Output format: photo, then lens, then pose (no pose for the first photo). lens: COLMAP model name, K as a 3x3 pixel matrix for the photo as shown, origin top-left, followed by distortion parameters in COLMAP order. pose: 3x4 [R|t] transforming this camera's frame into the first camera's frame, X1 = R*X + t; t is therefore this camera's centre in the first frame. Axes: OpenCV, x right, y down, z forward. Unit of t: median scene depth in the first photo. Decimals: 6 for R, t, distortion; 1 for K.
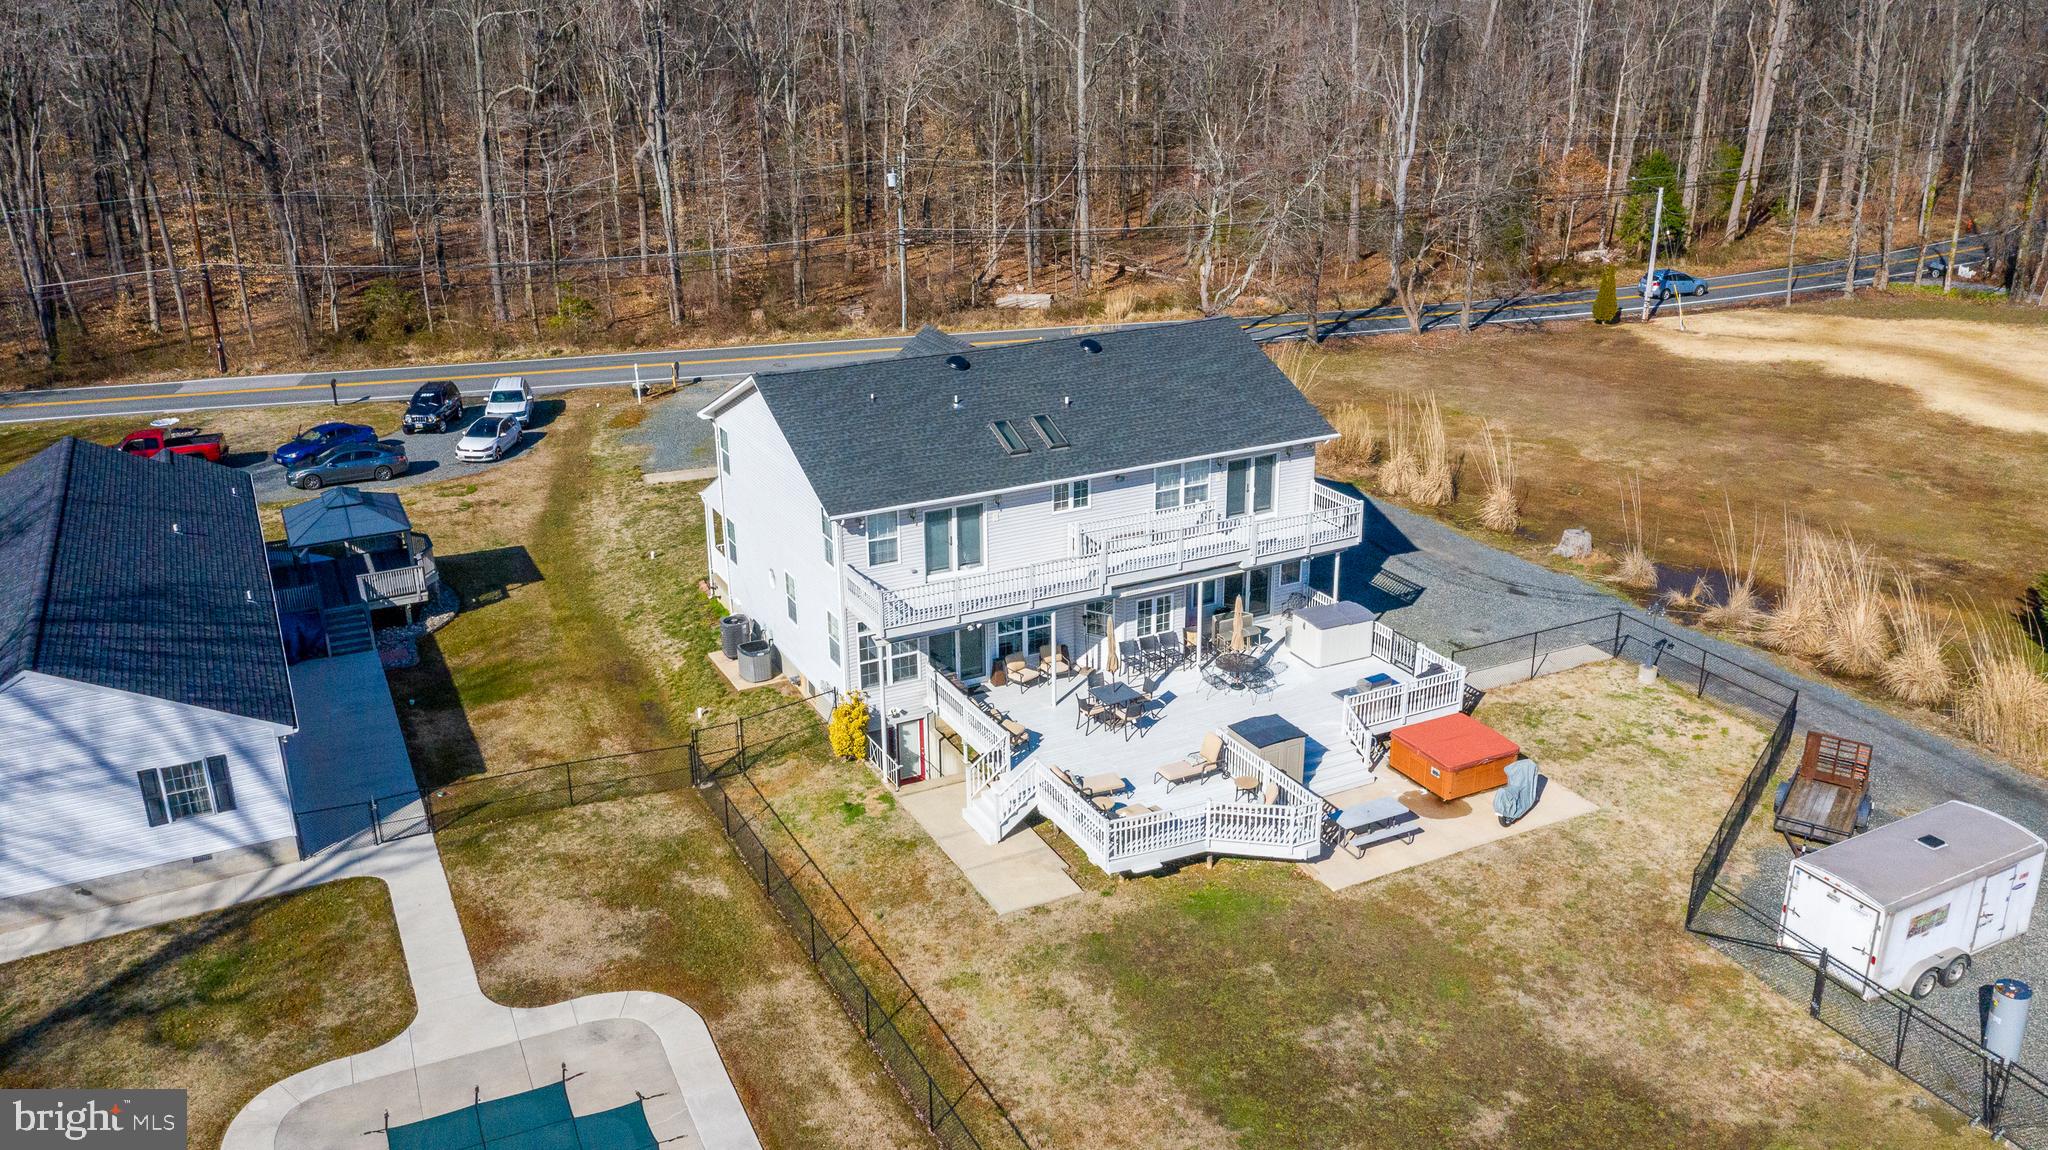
lens RADIAL K [[1621.8, 0, 1023.6], [0, 1621.8, 578.1], [0, 0, 1]] dist [-0.014848, 0.005705]
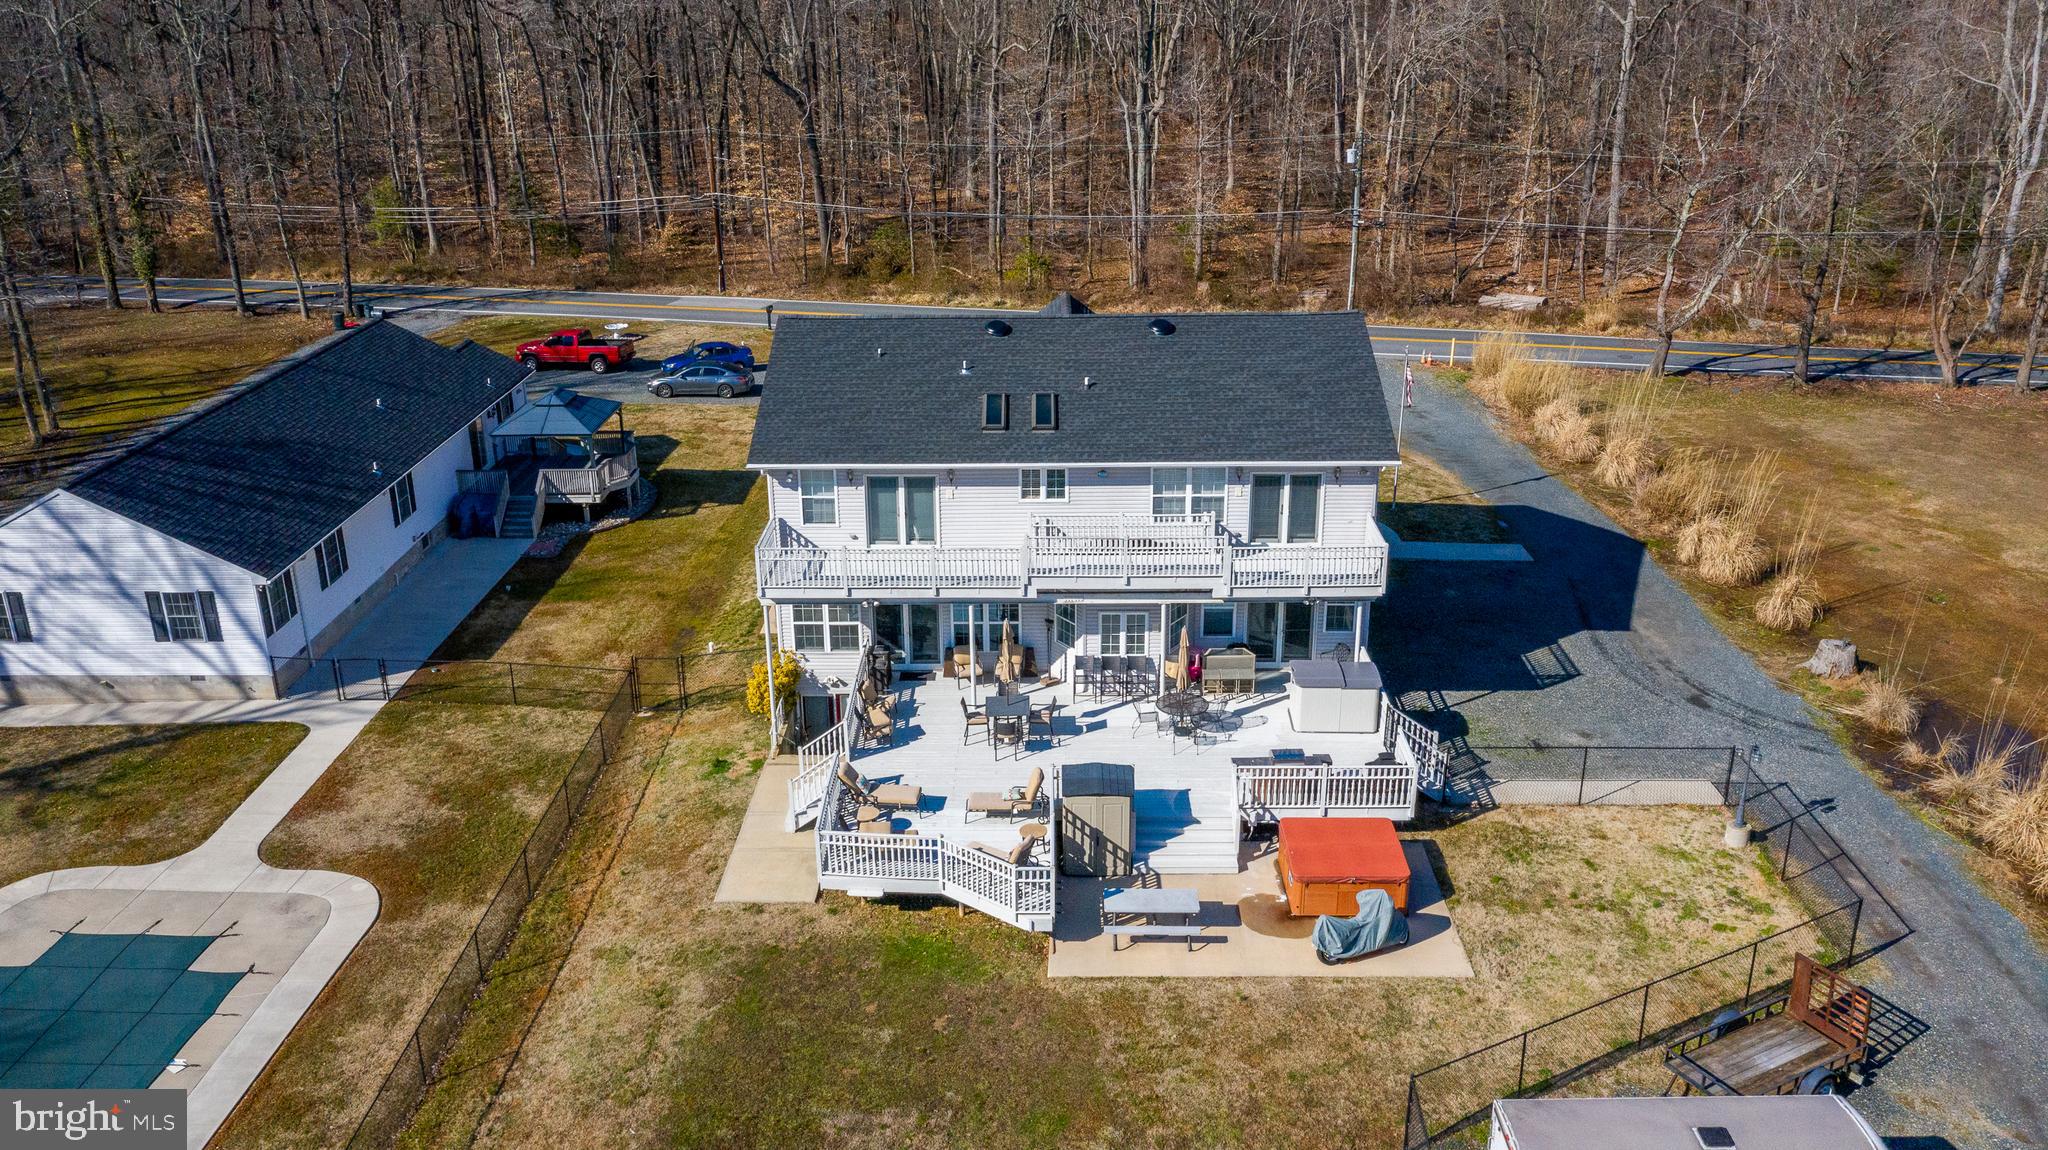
lens RADIAL K [[1618.6, 0, 1023.4], [0, 1618.6, 578.5], [0, 0, 1]] dist [-0.016518, 0.001586]
pose [[0.885219, 0.169646, -0.433138, 0.427248], [-0.165837, 0.985038, 0.046881, -0.040559], [0.434610, 0.030330, 0.900108, 0.193663]]
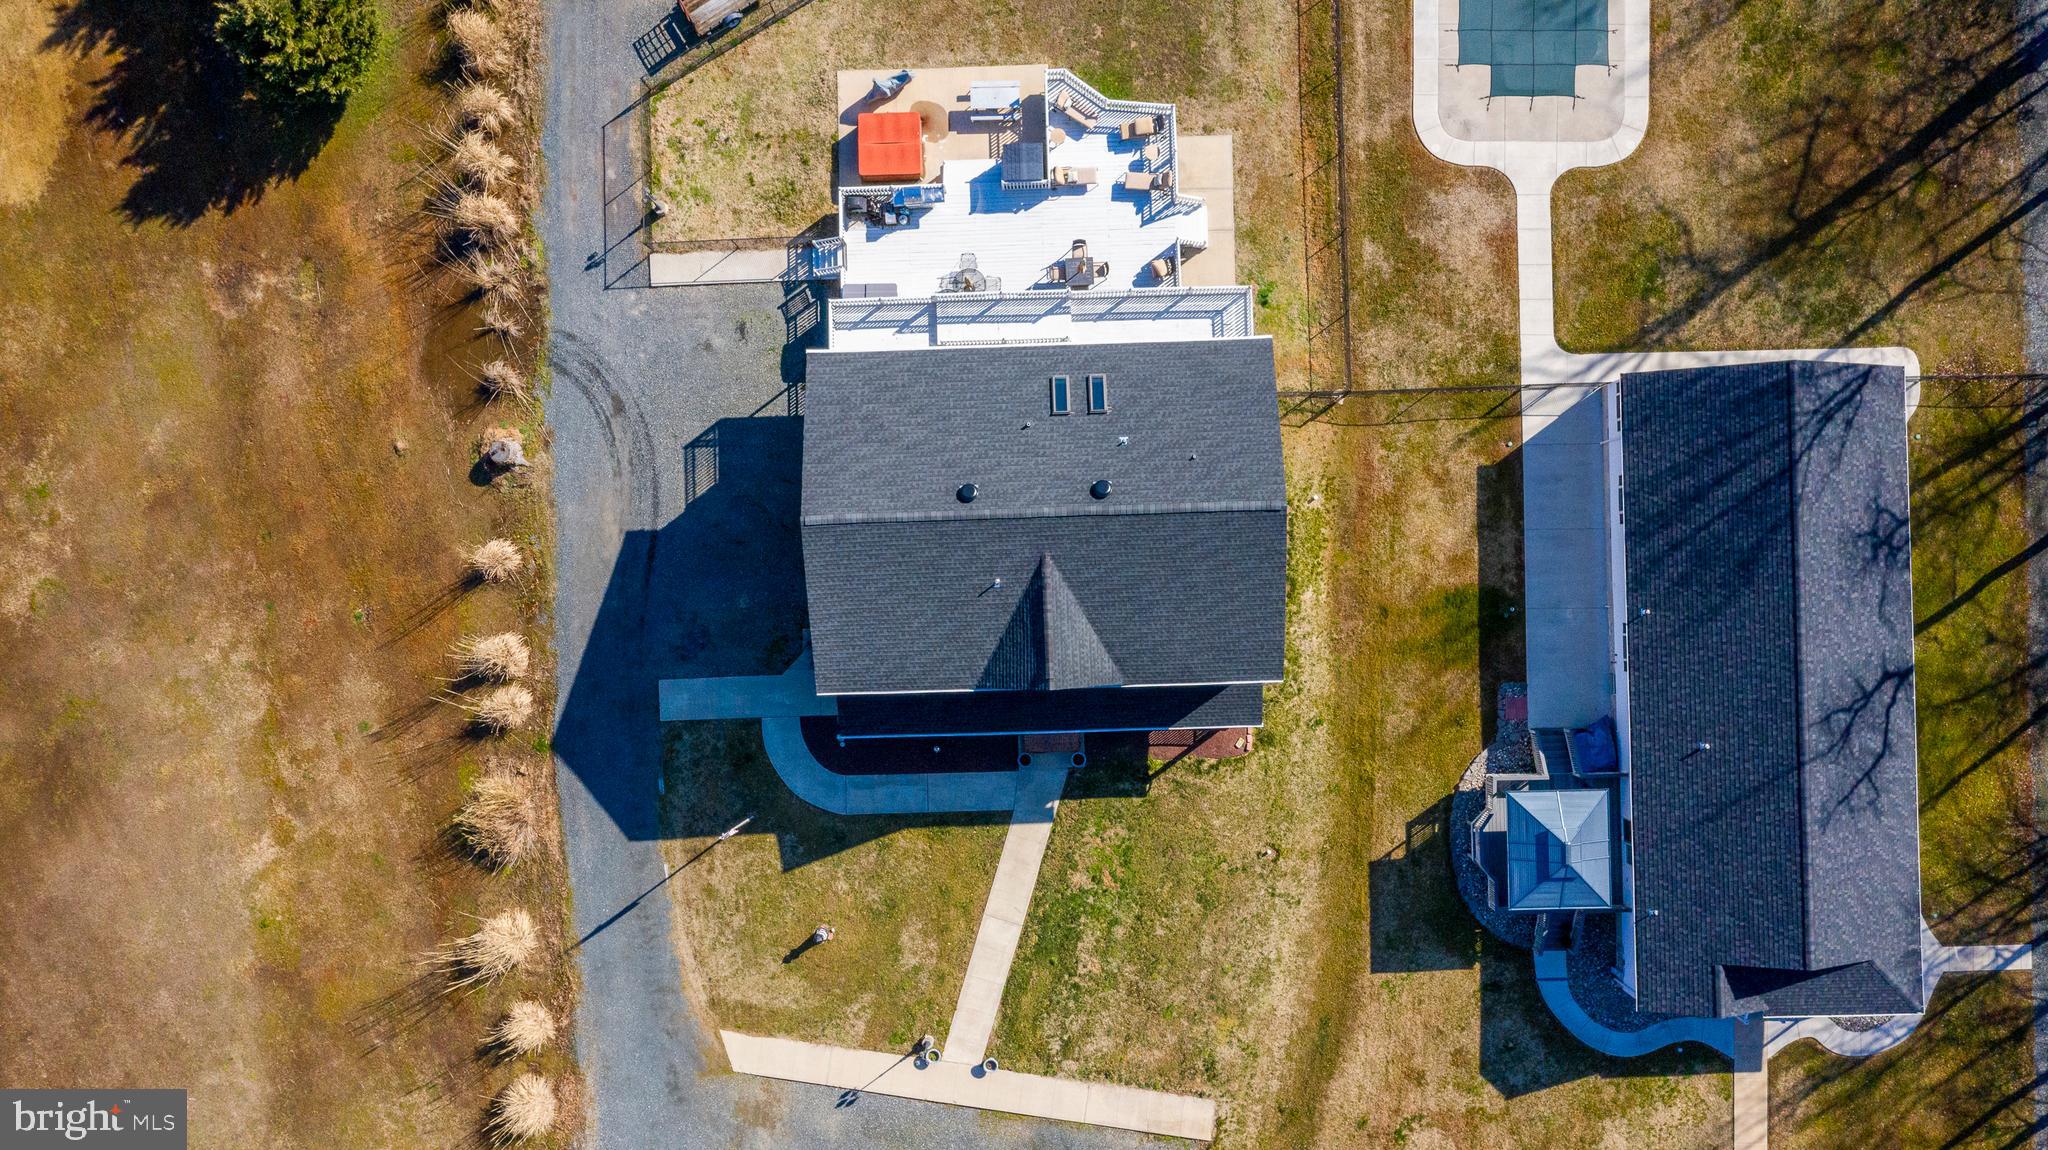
lens RADIAL K [[1633.0, 0, 1023.6], [0, 1633.0, 580.8], [0, 0, 1]] dist [-0.012658, 0.005270]
pose [[-0.904691, -0.424824, 0.032537, -0.059479], [0.180359, -0.312662, 0.932584, -1.320866], [-0.386012, 0.849569, 0.359483, 0.717412]]
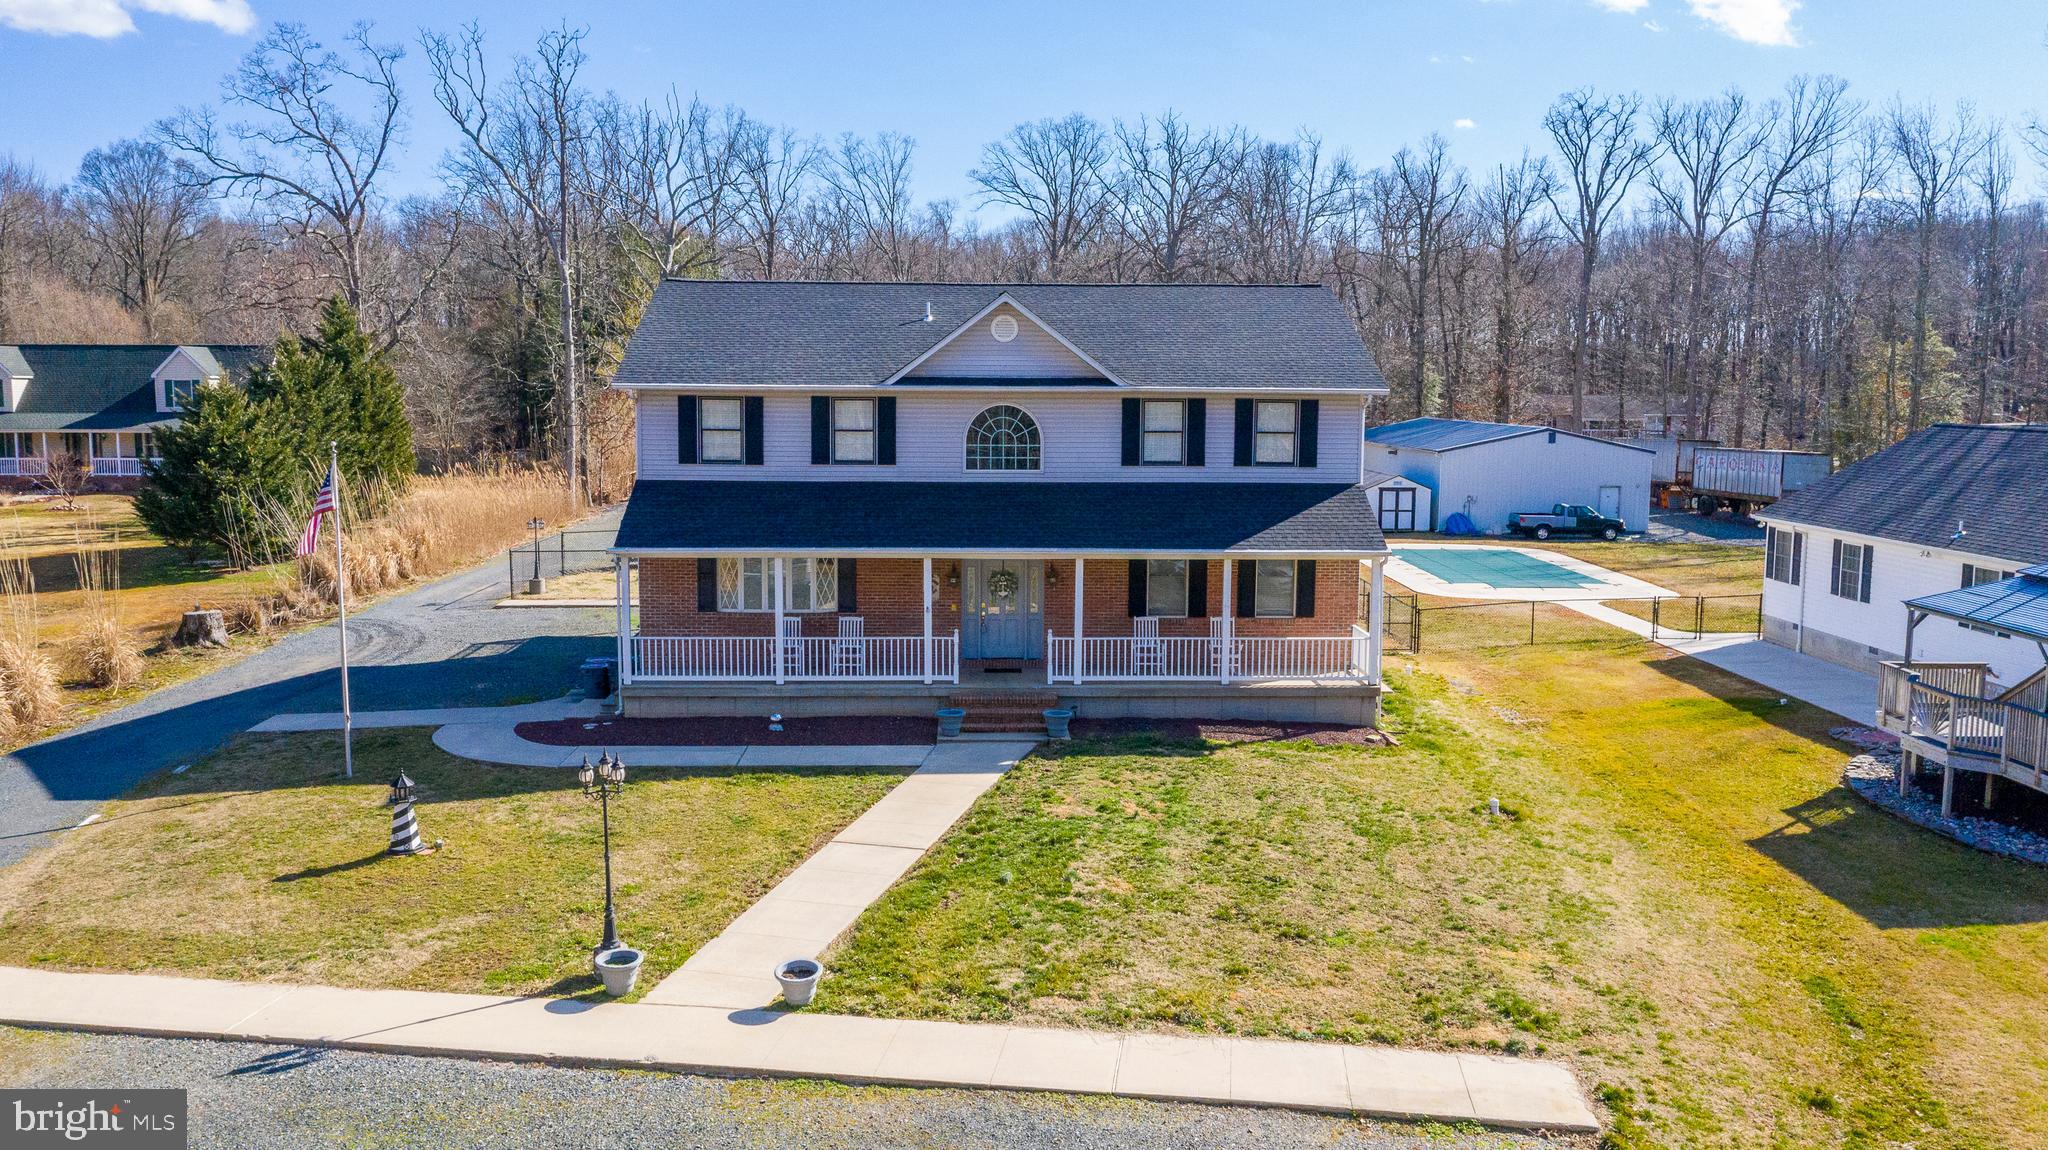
lens RADIAL K [[1626.3, 0, 1024.0], [0, 1626.3, 575.0], [0, 0, 1]] dist [-0.013835, 0.005961]
pose [[-0.907478, -0.043732, 0.417818, -0.402100], [0.154029, 0.890669, 0.427767, -0.396047], [-0.390844, 0.452545, -0.801526, 1.886683]]
